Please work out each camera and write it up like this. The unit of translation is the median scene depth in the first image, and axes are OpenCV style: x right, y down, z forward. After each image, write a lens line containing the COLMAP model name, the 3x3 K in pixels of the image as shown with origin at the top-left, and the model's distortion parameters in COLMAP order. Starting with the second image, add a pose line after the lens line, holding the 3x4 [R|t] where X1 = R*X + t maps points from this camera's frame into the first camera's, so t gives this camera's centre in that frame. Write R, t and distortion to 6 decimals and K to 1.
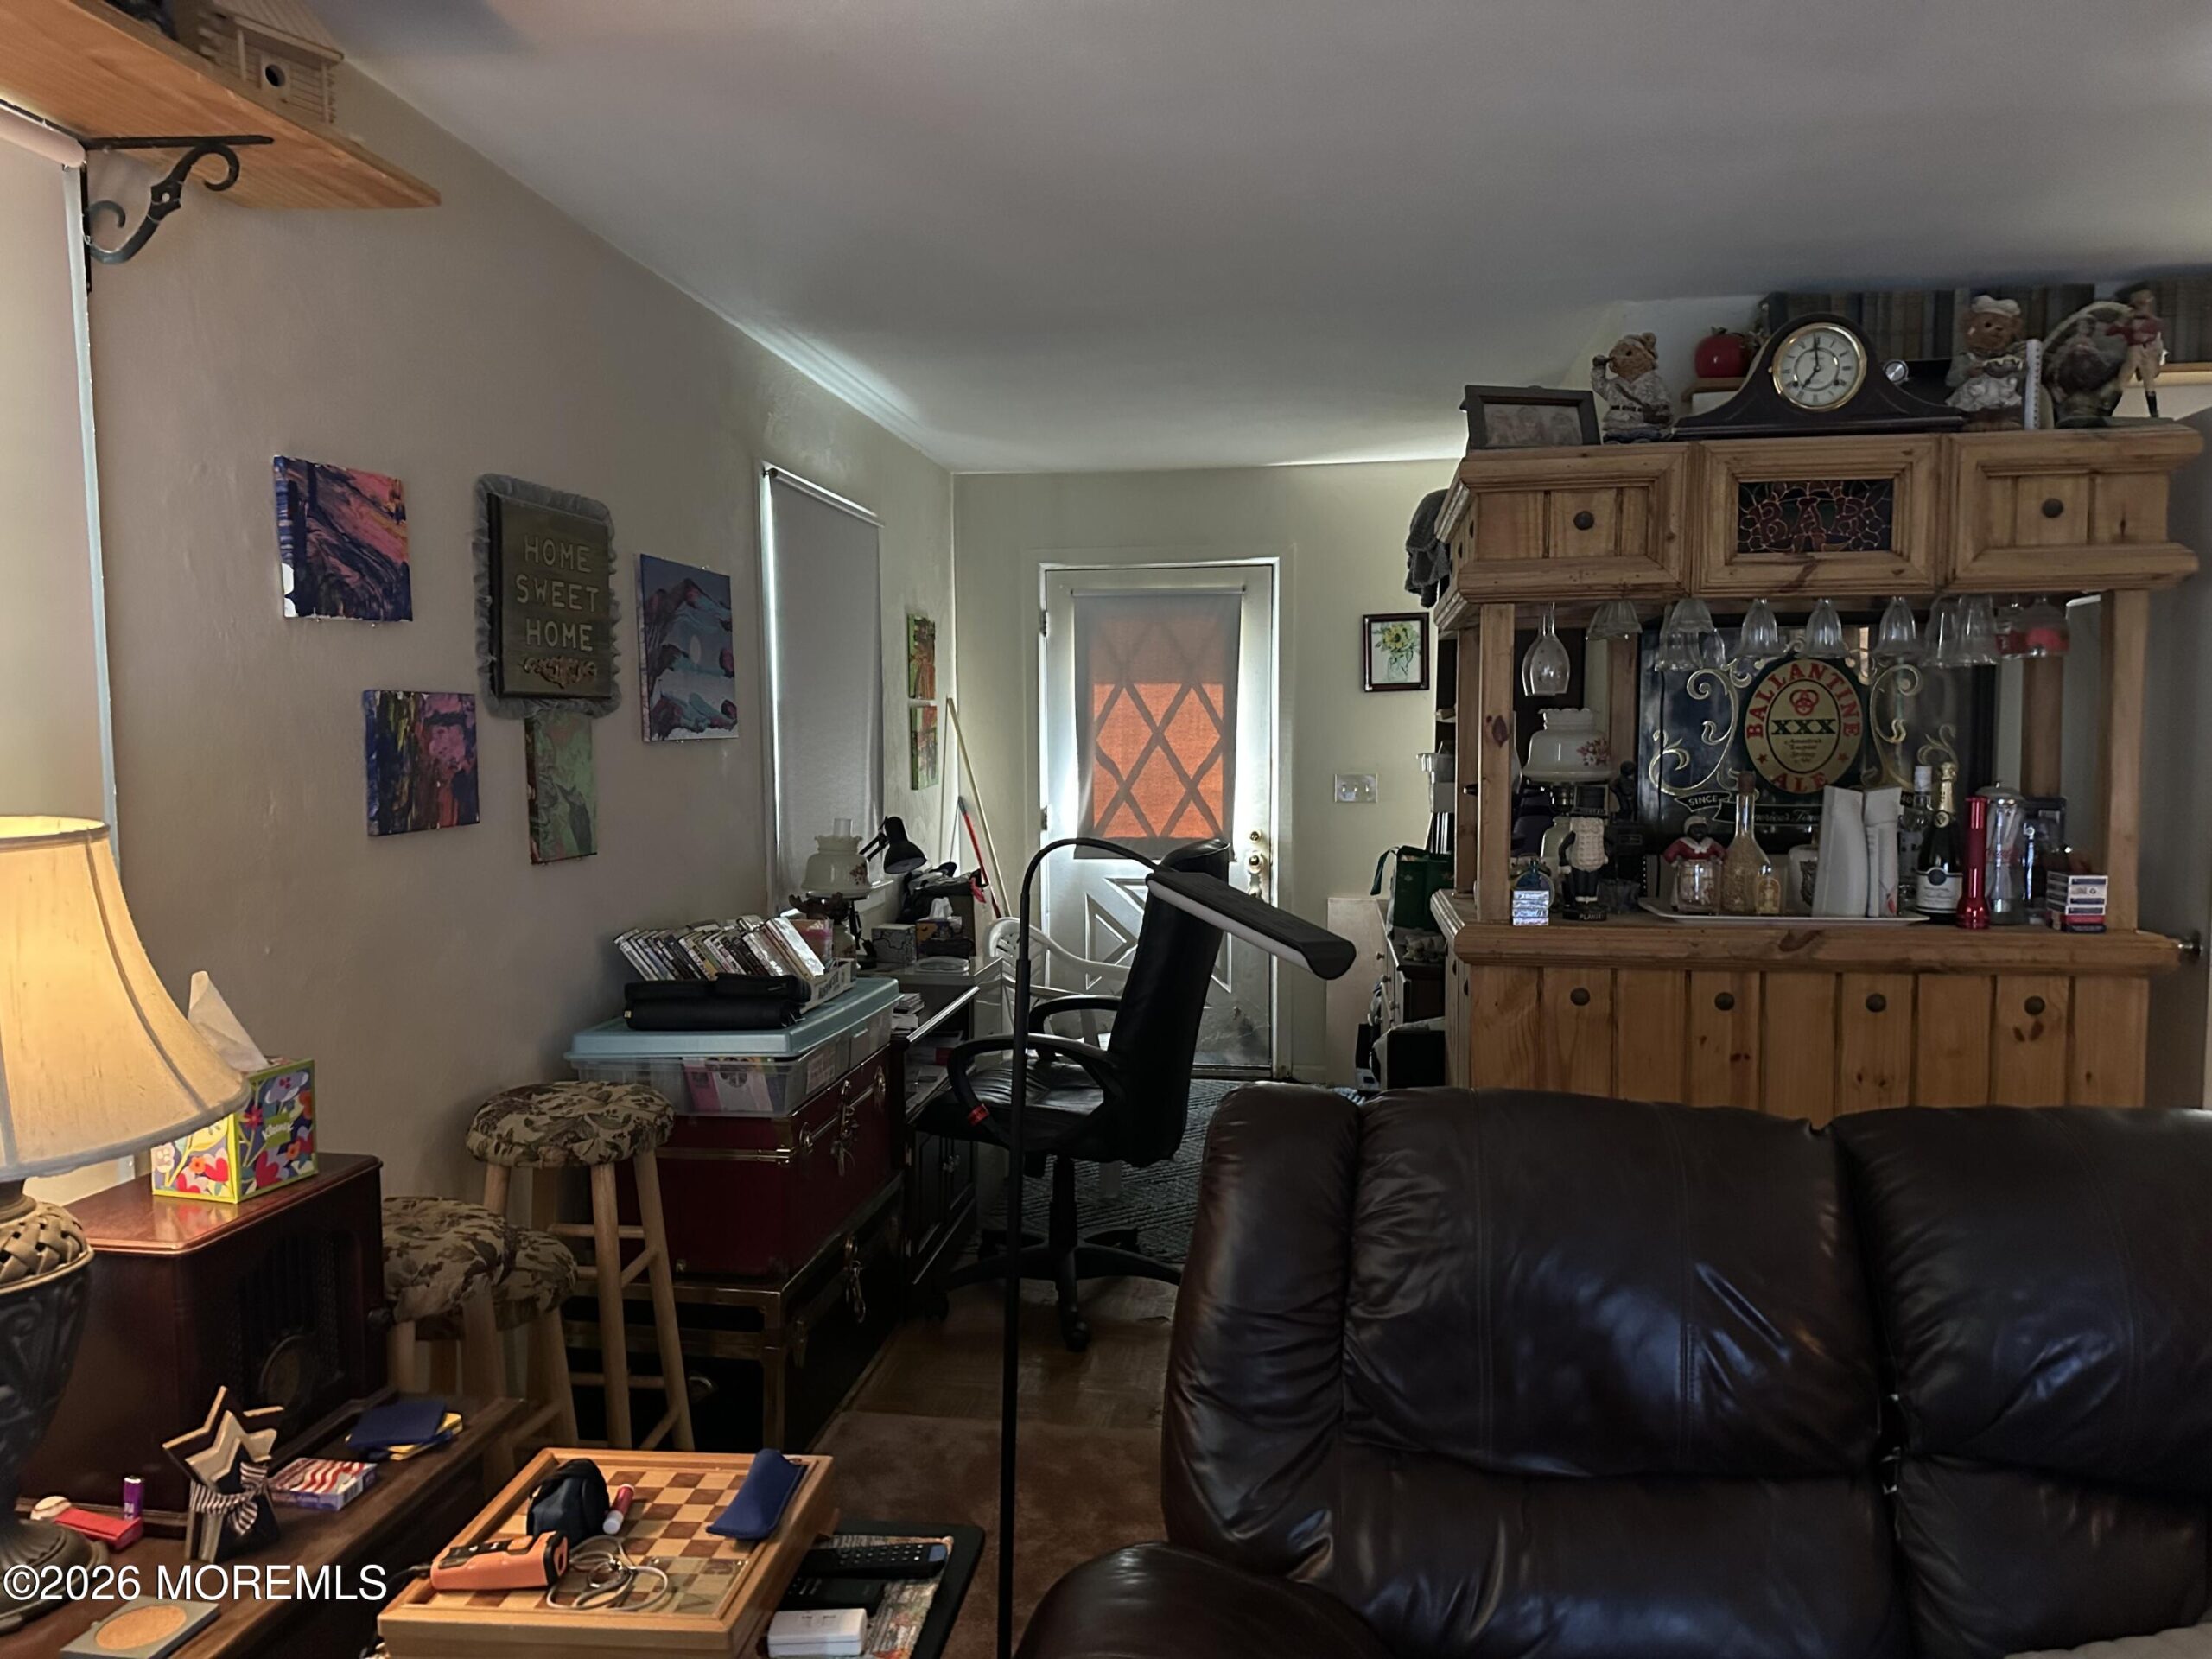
lens RADIAL K [[1543.0, 0, 1100.7], [0, 1543.0, 843.8], [0, 0, 1]] dist [0.057678, -0.077964]
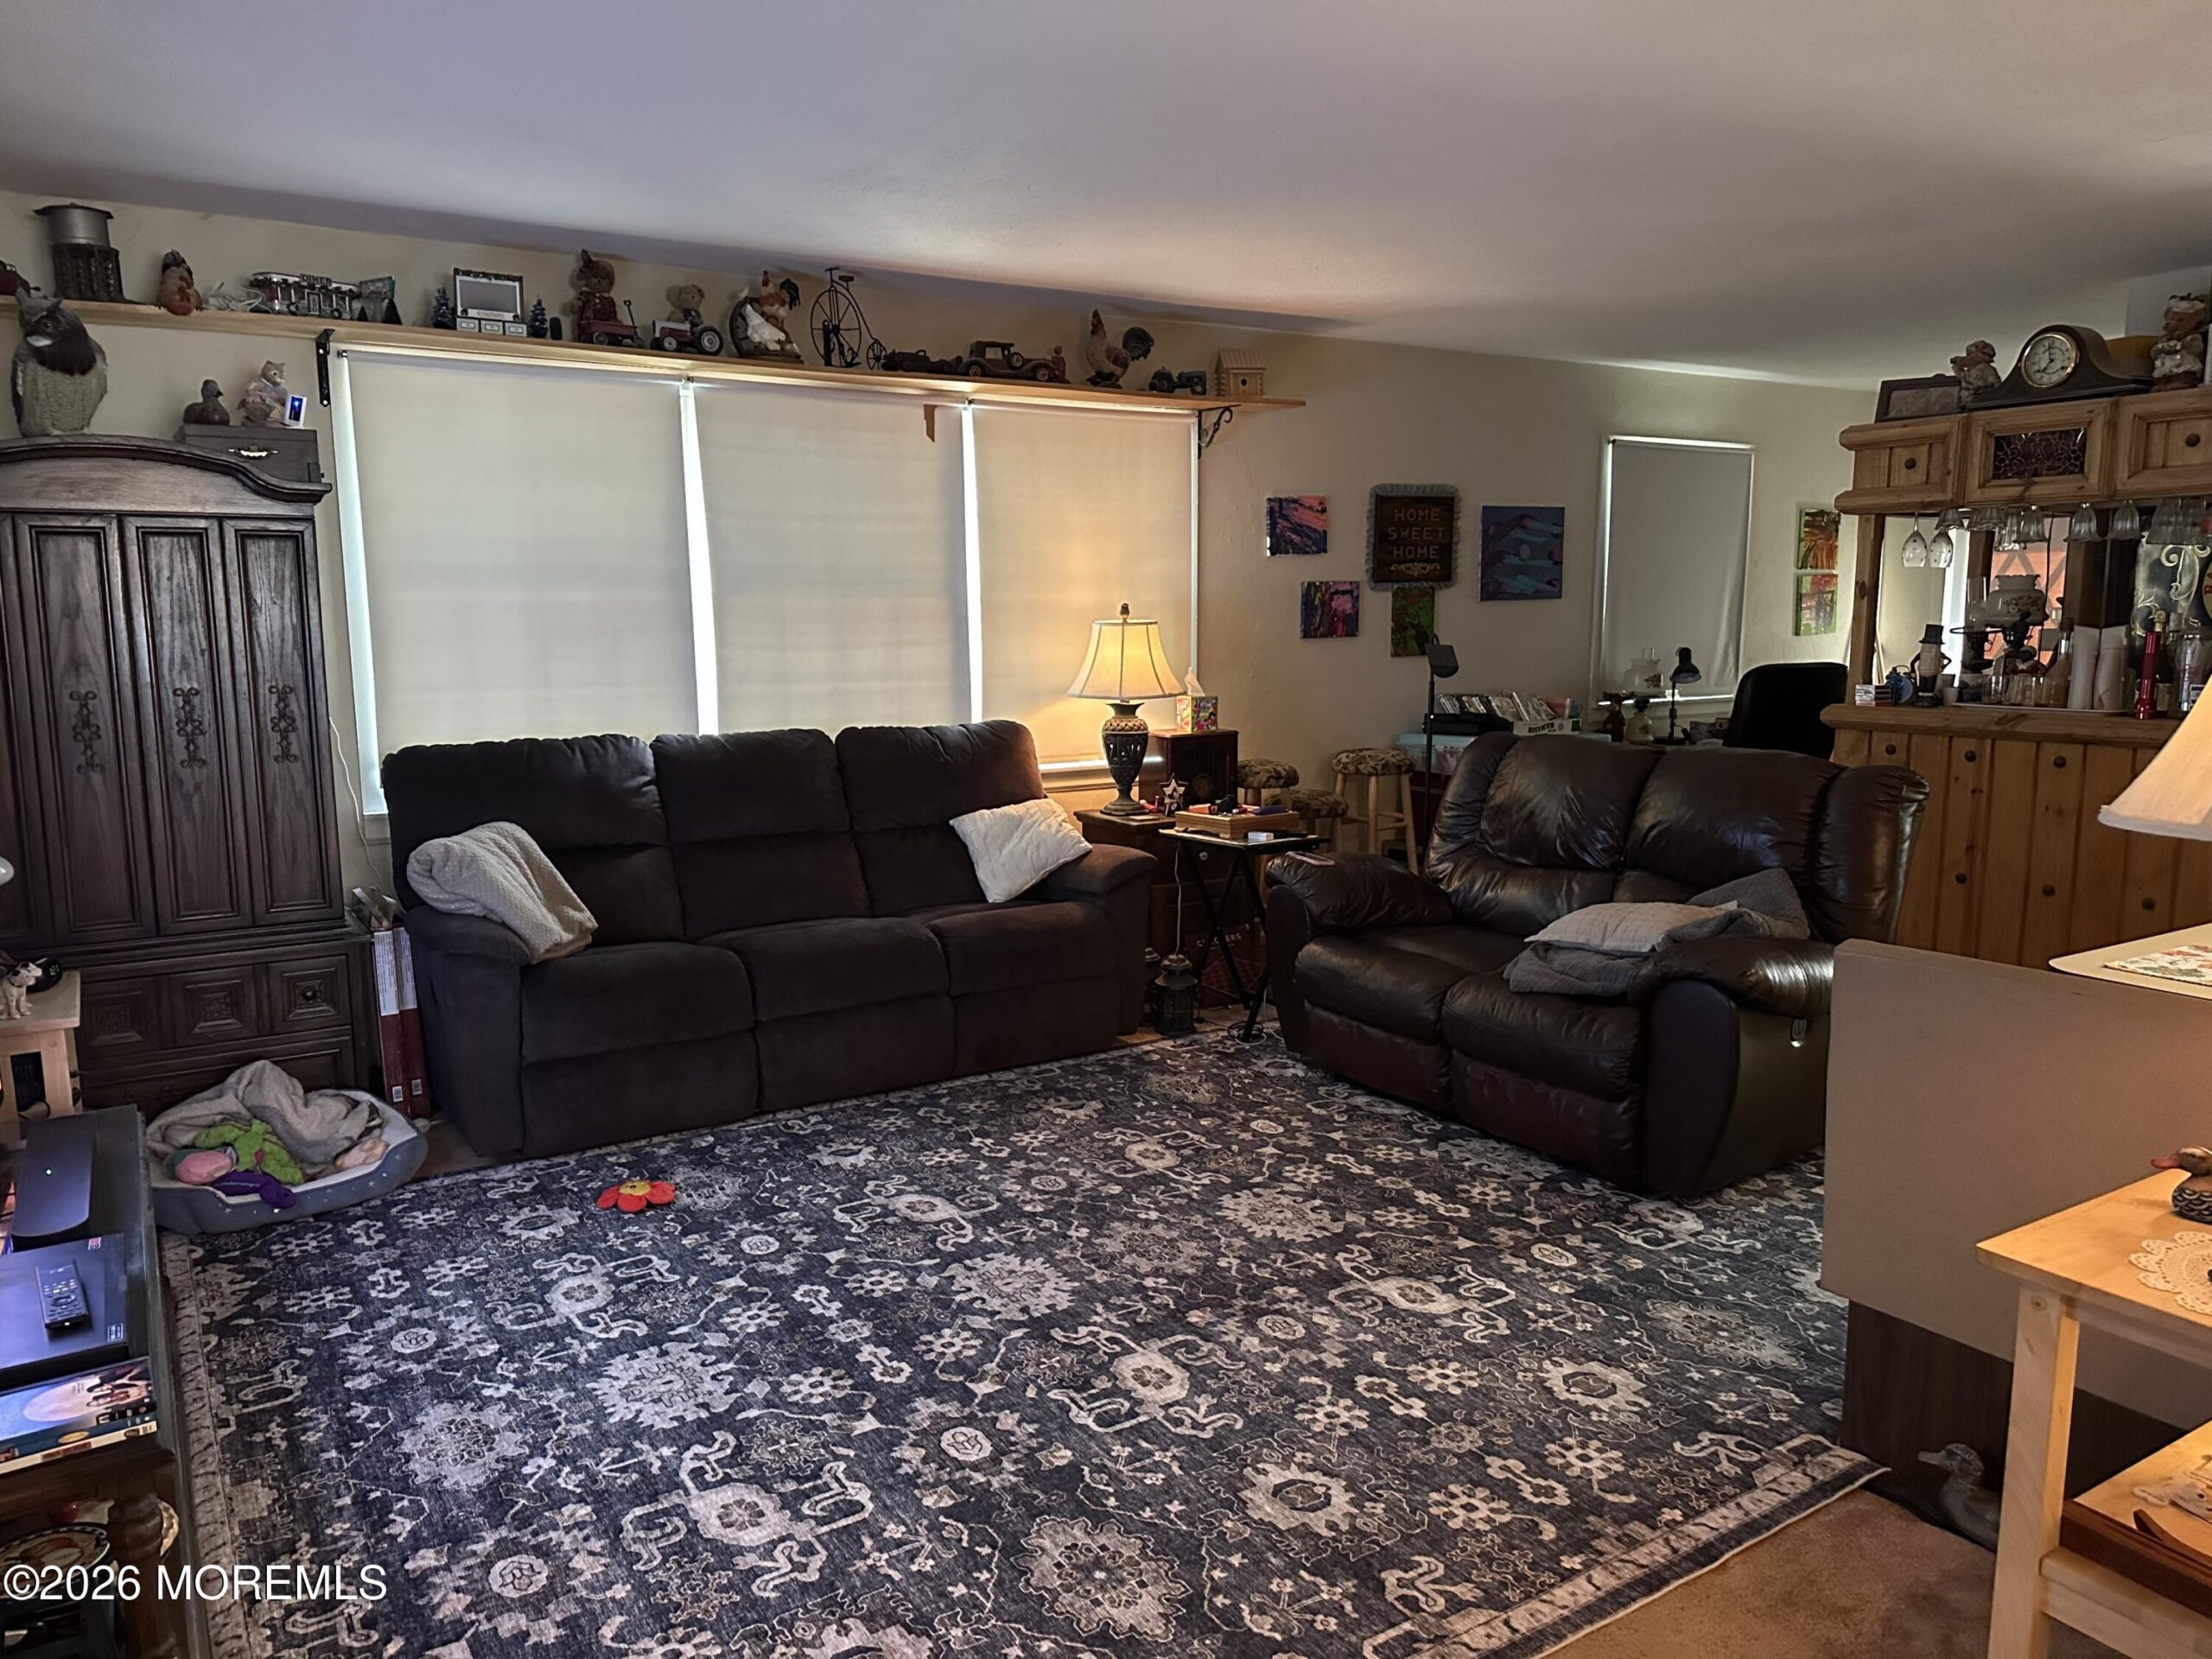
lens RADIAL K [[1548.5, 0, 1106.0], [0, 1548.5, 829.5], [0, 0, 1]] dist [0.059918, -0.072779]
pose [[0.651481, 0.105622, -0.751276, 1.089928], [-0.048401, 0.994030, 0.097779, 0.062848], [0.757119, -0.027339, 0.652705, -0.795408]]
